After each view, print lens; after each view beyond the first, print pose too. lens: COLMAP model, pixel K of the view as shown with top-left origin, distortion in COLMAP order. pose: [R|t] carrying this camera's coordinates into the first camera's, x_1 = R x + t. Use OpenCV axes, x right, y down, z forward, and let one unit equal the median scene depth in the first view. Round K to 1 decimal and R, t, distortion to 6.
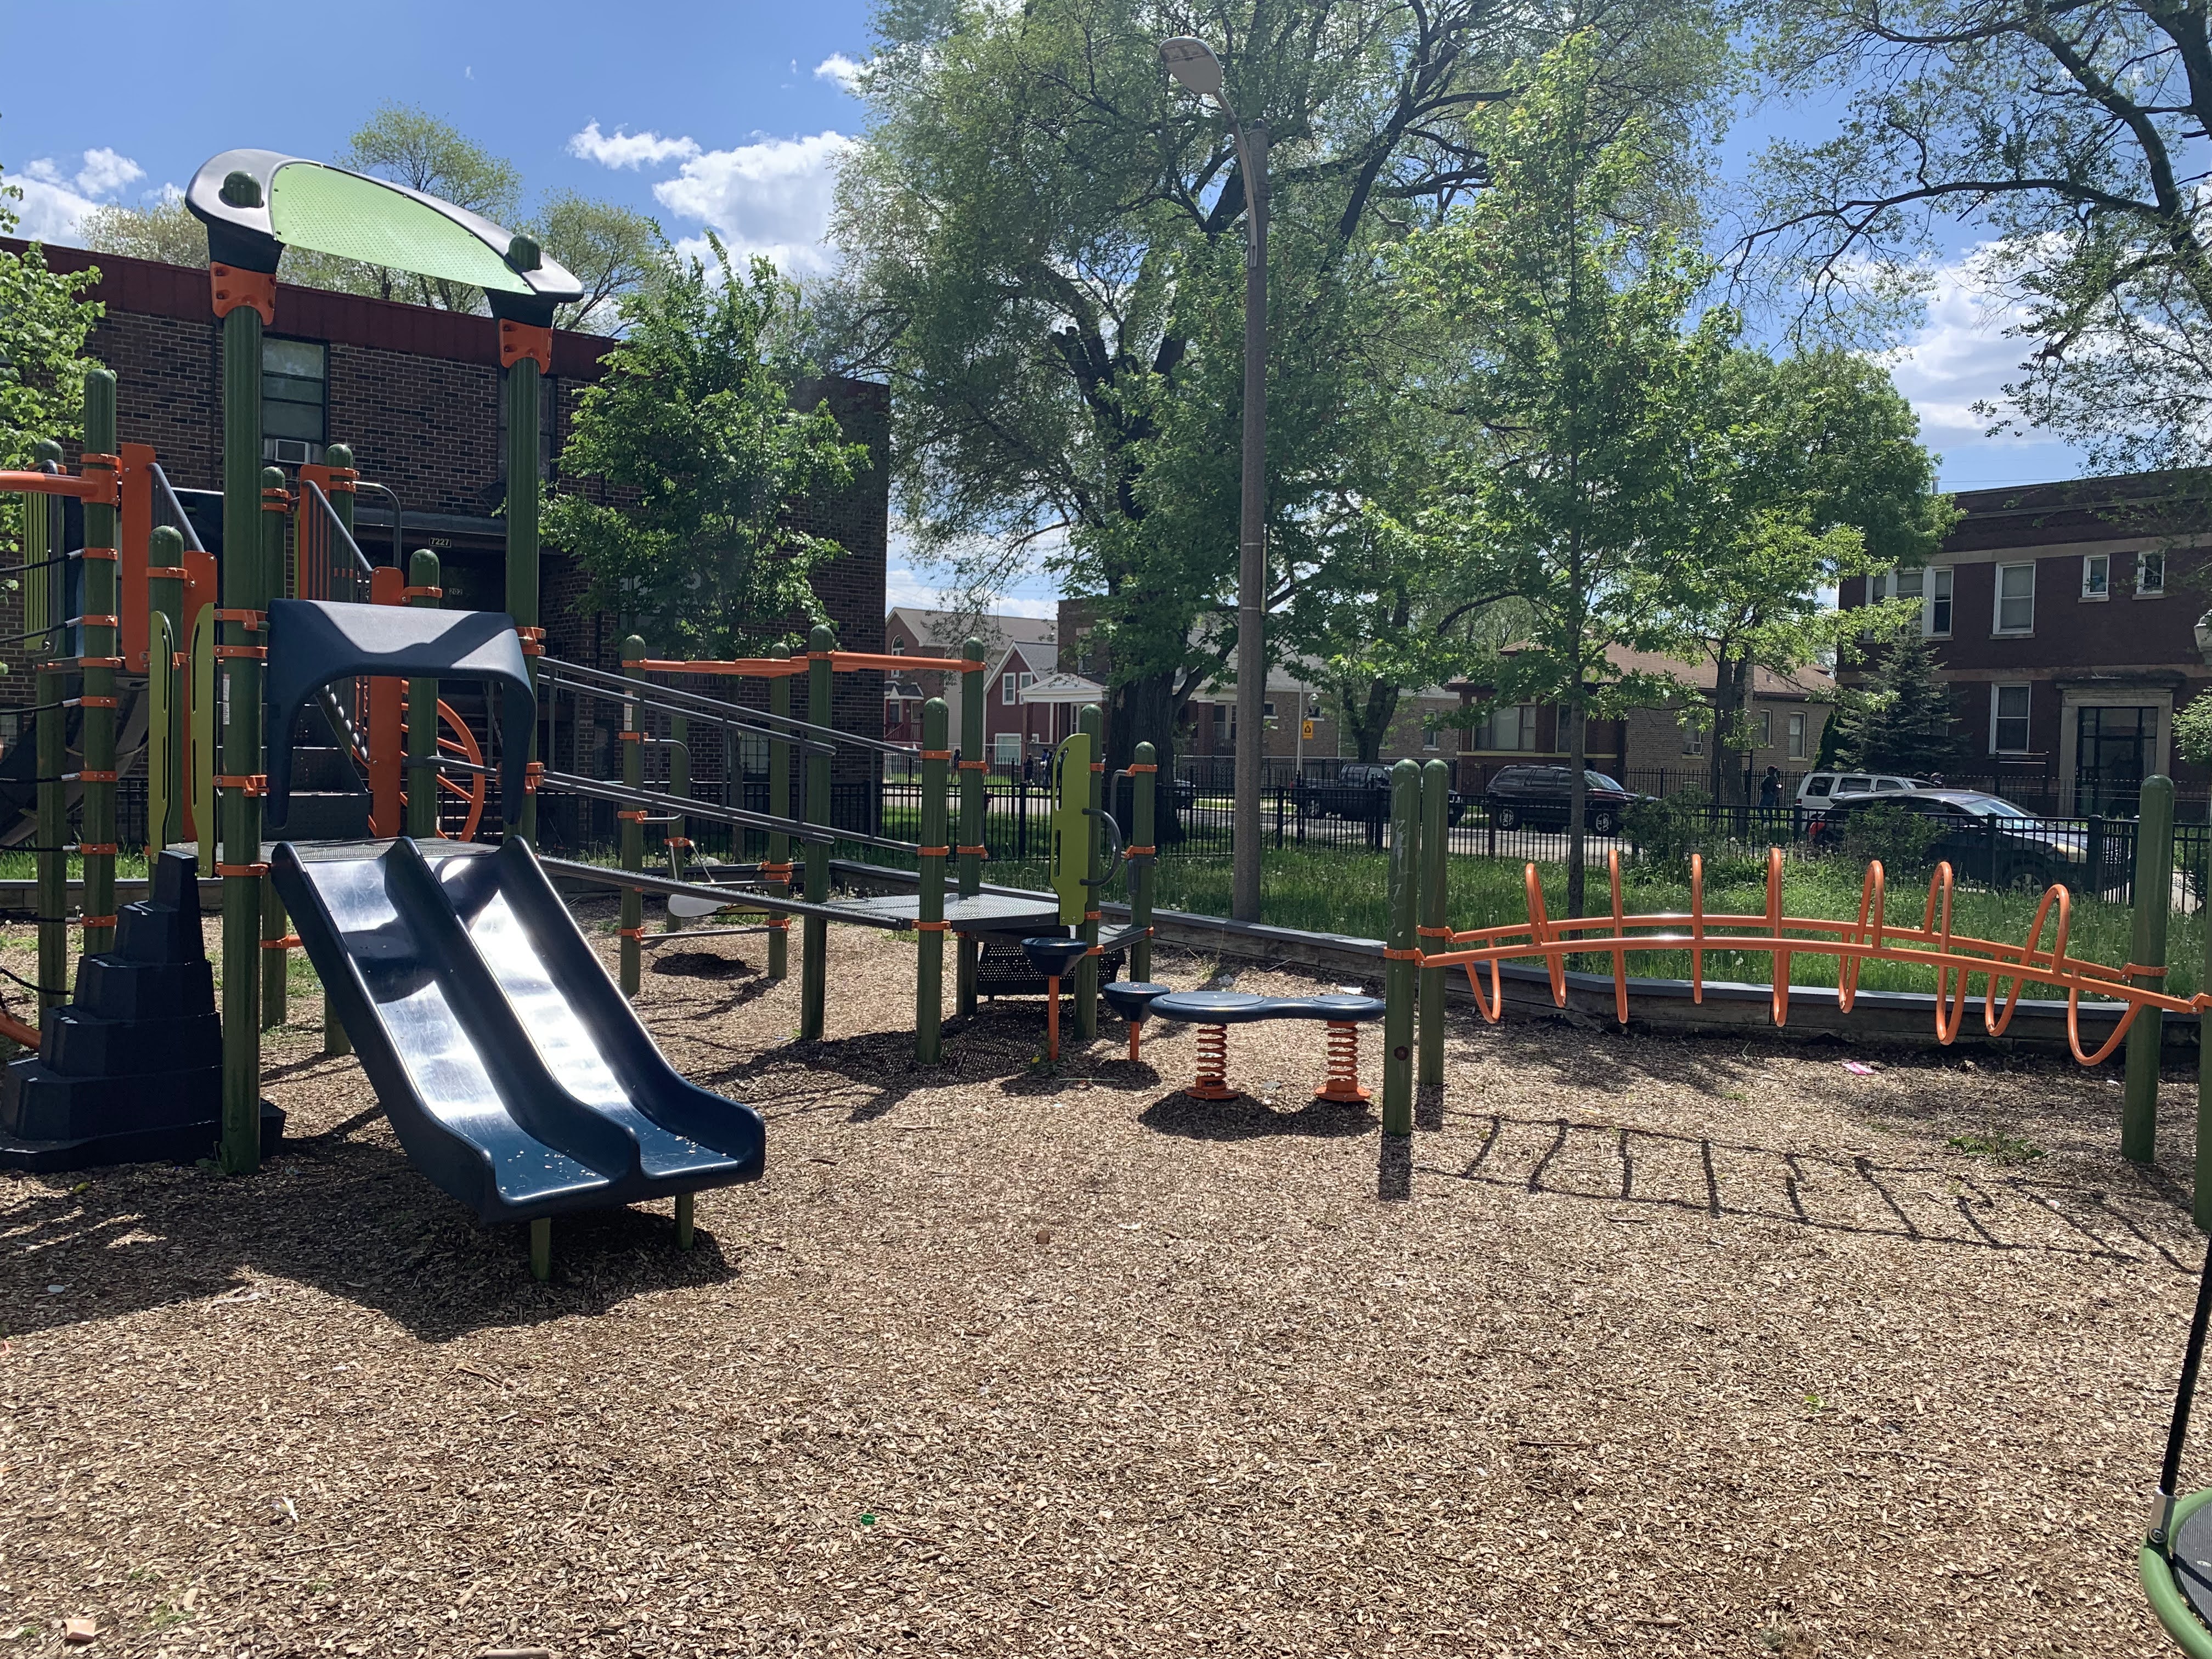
lens RADIAL K [[1692.7, 0, 1099.3], [0, 1692.7, 817.4], [0, 0, 1]] dist [0.018513, -0.022861]
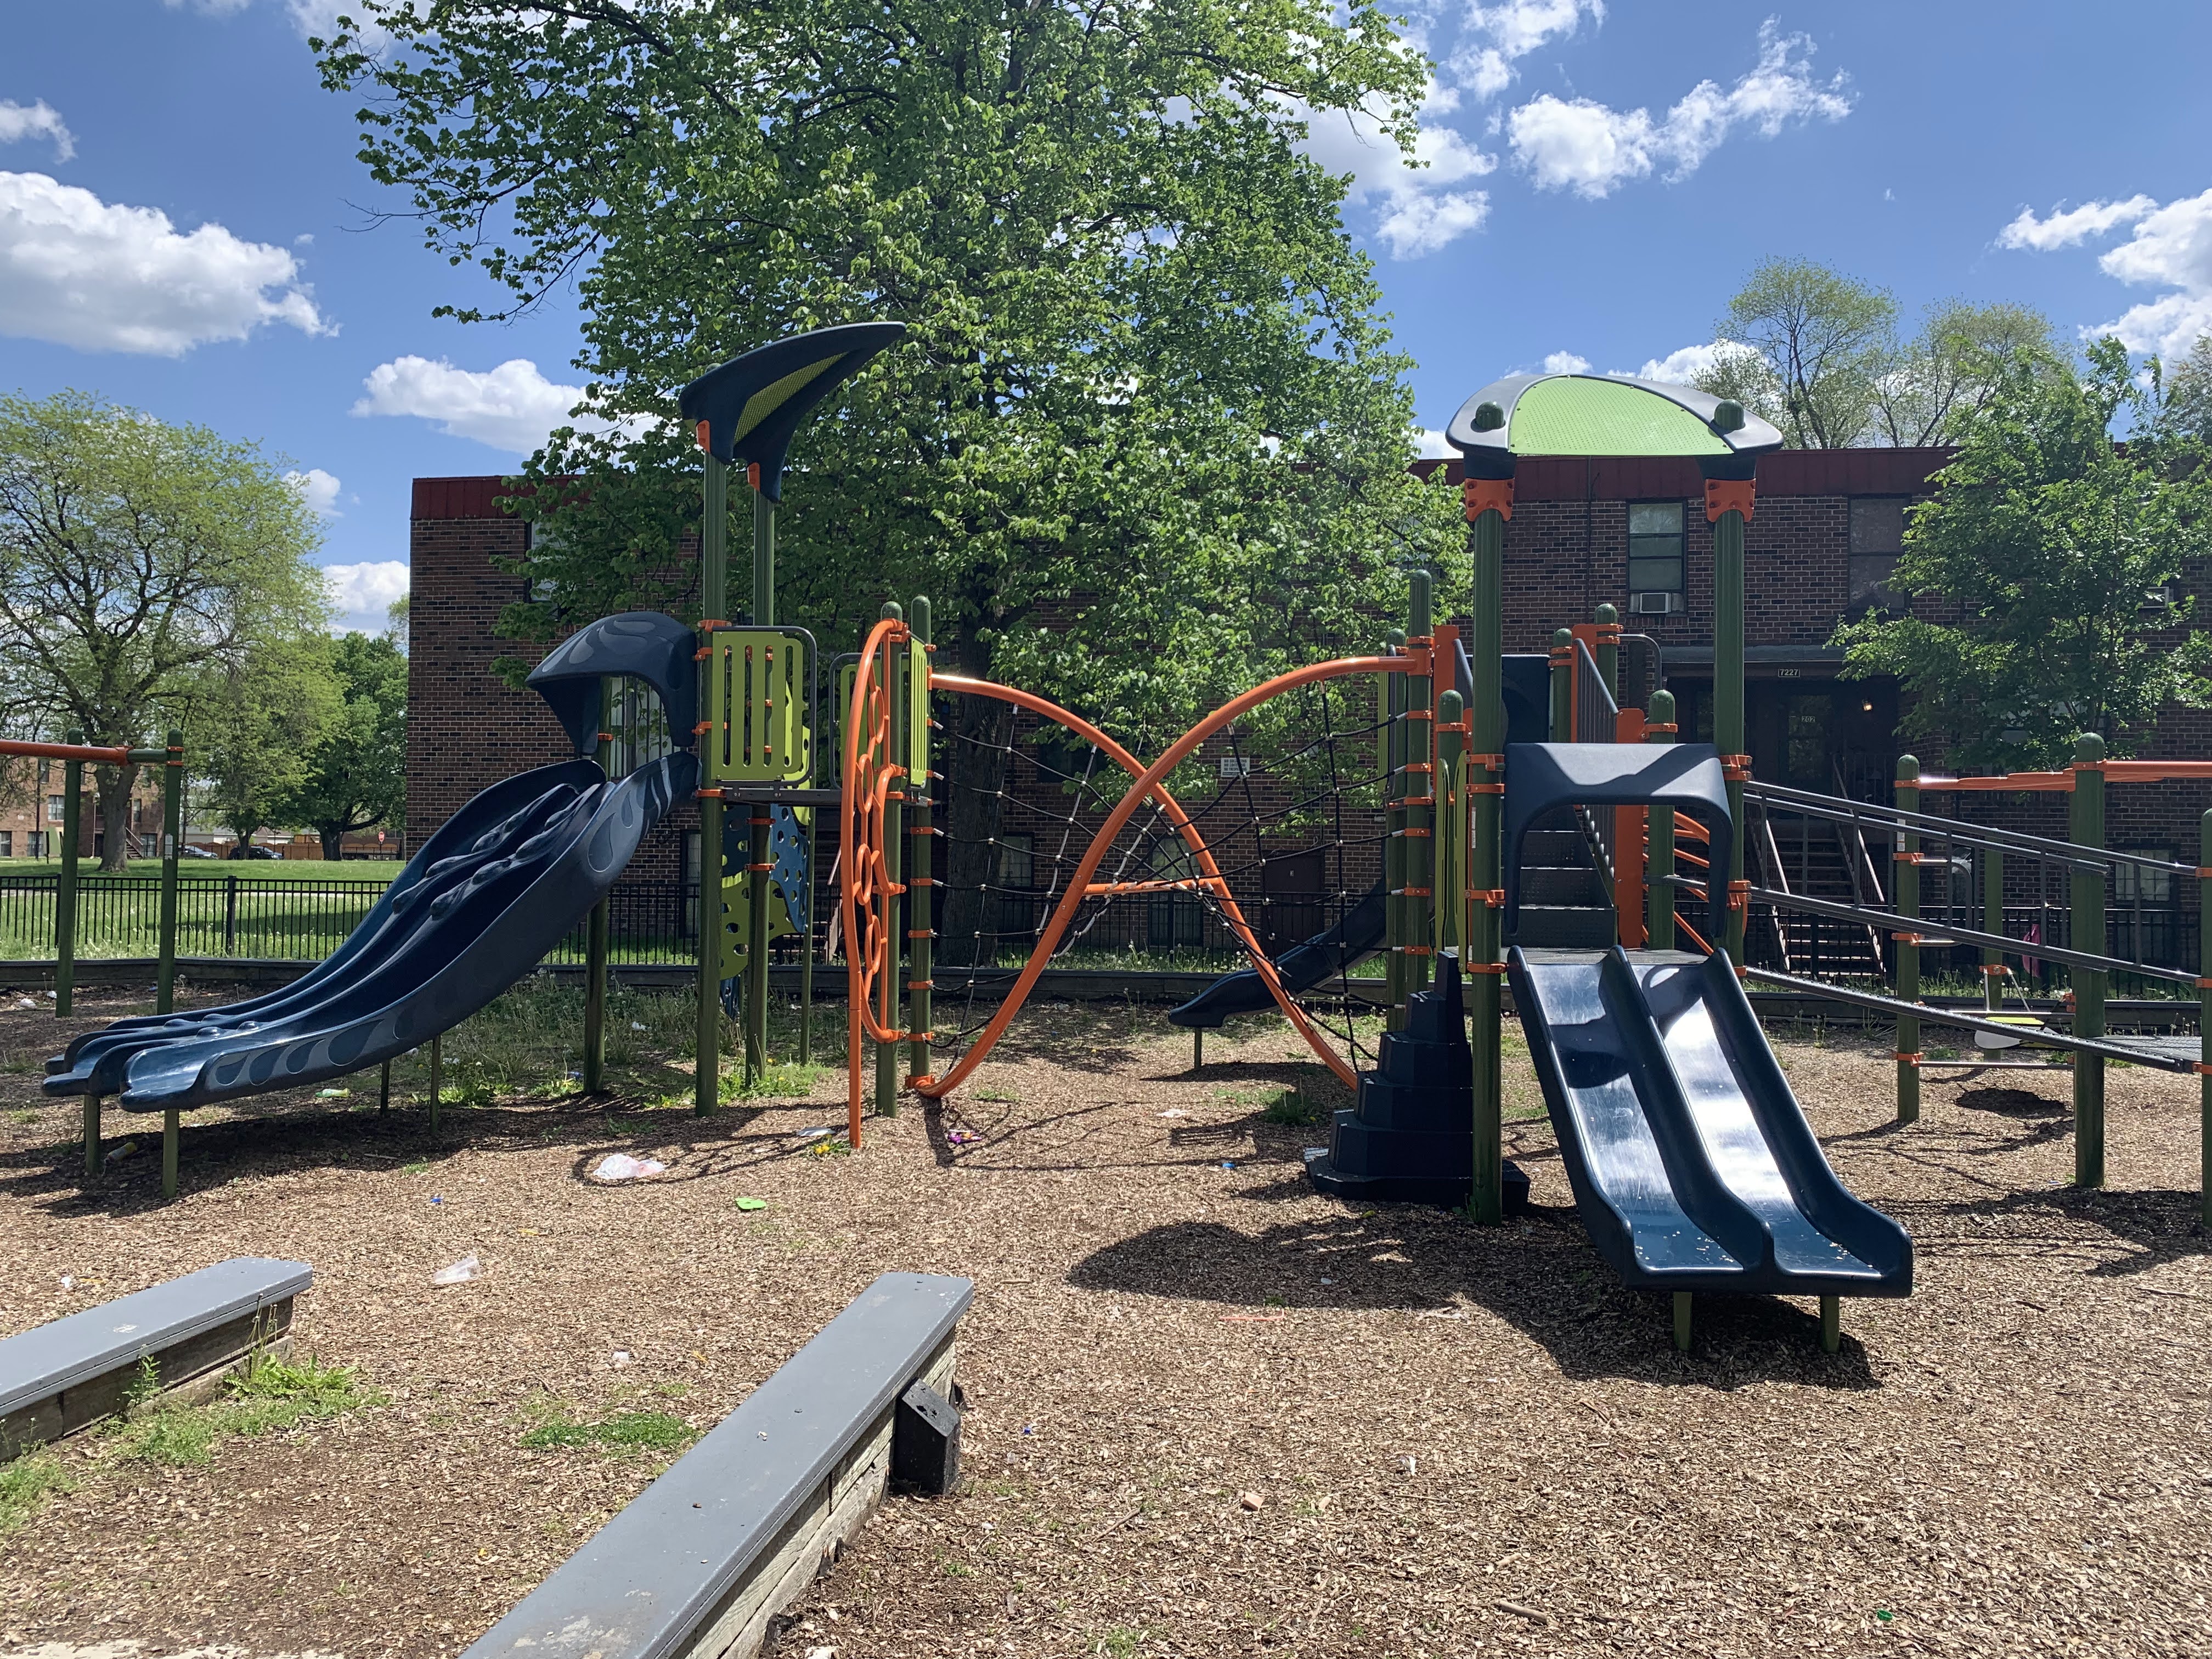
lens RADIAL K [[1692.7, 0, 1105.1], [0, 1692.7, 825.4], [0, 0, 1]] dist [0.018513, -0.022861]
pose [[0.706216, -0.022751, -0.707631, 0.188625], [-0.027659, 0.997834, -0.059685, 0.010422], [0.707456, 0.061723, 0.704057, -0.054727]]
